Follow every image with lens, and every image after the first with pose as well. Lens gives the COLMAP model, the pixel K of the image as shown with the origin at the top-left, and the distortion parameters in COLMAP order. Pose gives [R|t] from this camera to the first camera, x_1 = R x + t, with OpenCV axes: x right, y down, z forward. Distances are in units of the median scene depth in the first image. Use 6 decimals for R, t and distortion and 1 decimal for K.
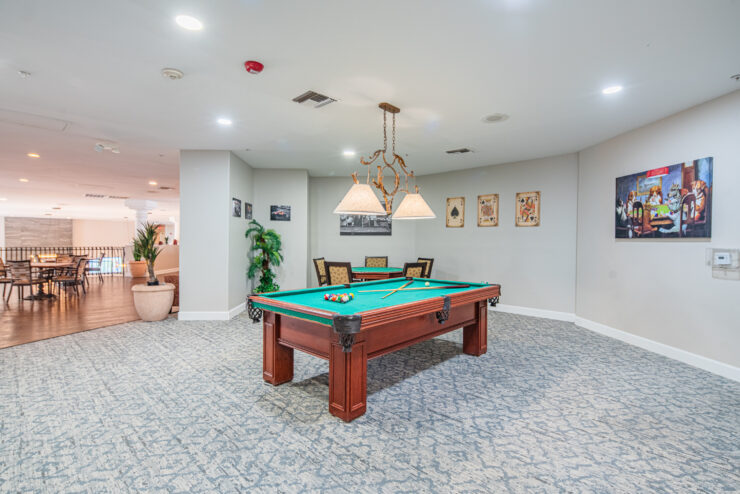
lens RADIAL K [[360.1, 0, 370.2], [0, 360.1, 245.3], [0, 0, 1]] dist [-0.000880, -0.002922]
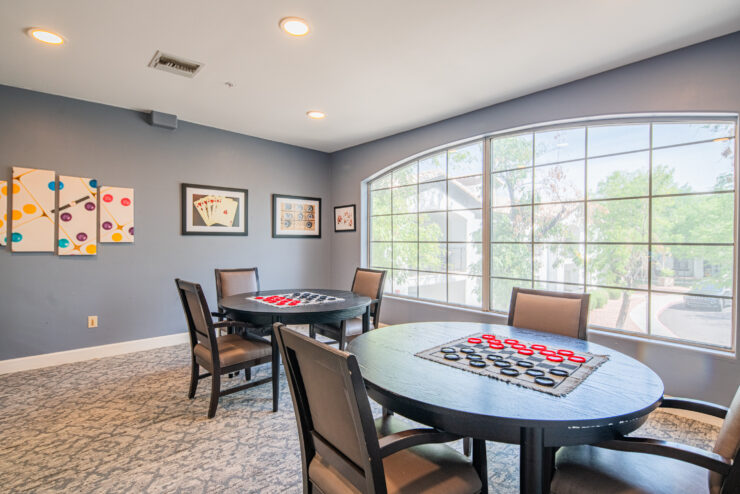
lens RADIAL K [[360.1, 0, 370.3], [0, 360.1, 244.2], [0, 0, 1]] dist [-0.000880, -0.002922]
pose [[-0.061950, 0.006670, -0.998057, 1.146484], [-0.009987, 0.999923, 0.007303, -0.011399], [0.998029, 0.010420, -0.061878, 1.640221]]
